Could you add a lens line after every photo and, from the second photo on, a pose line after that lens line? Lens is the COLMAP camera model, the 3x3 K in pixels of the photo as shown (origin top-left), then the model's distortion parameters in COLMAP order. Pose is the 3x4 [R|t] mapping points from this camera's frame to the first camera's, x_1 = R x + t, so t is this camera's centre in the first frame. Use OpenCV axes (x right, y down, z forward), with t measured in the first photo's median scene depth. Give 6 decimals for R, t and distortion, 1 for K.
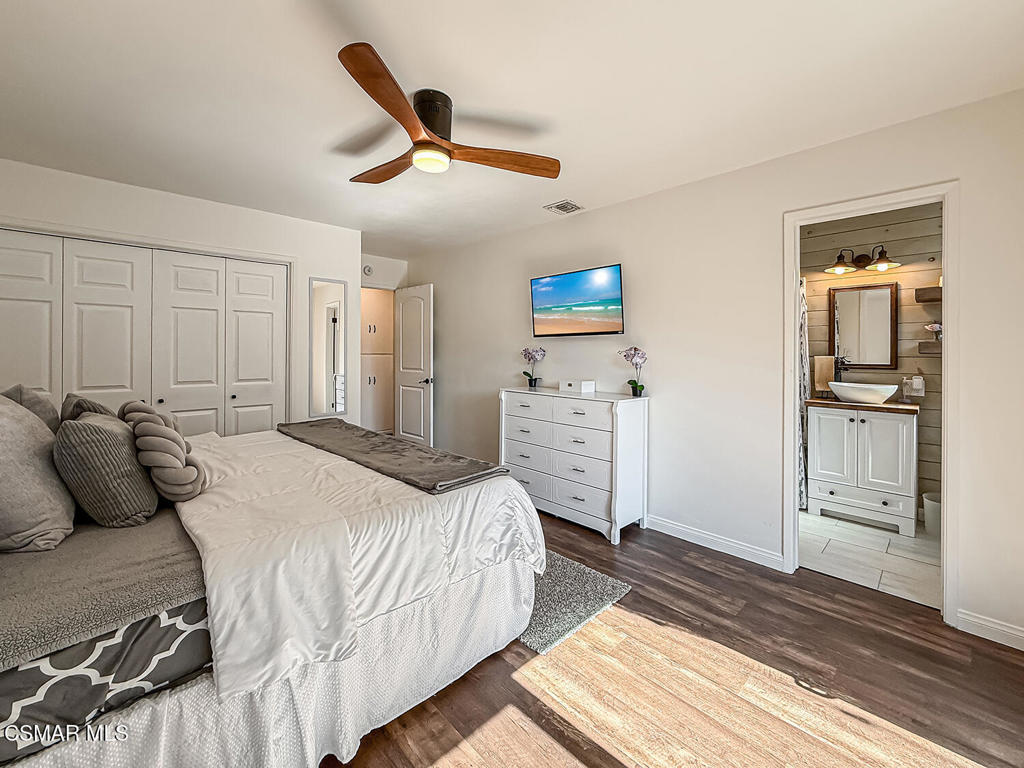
lens RADIAL K [[415.8, 0, 526.0], [0, 415.8, 351.2], [0, 0, 1]] dist [0.004895, -0.000715]
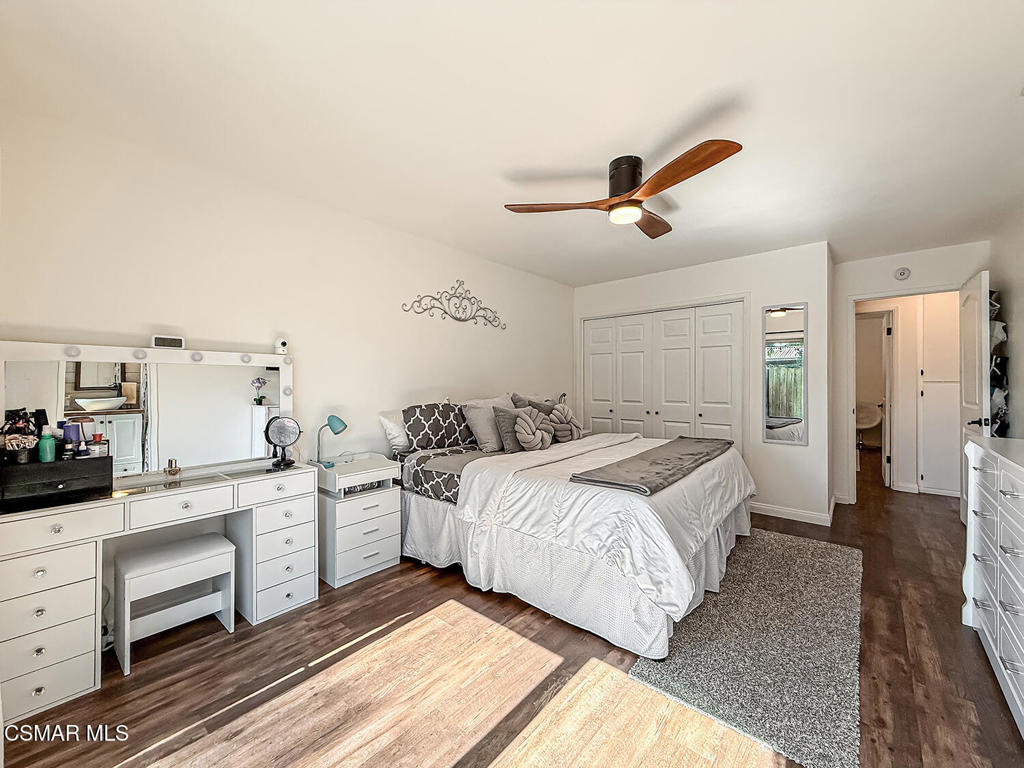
lens RADIAL K [[415.8, 0, 513.1], [0, 415.8, 384.3], [0, 0, 1]] dist [0.004895, -0.000715]
pose [[0.073314, -0.004521, -0.997299, 1.135222], [0.007846, 0.999961, -0.003956, 0.034934], [0.997278, -0.007535, 0.073347, 0.730658]]
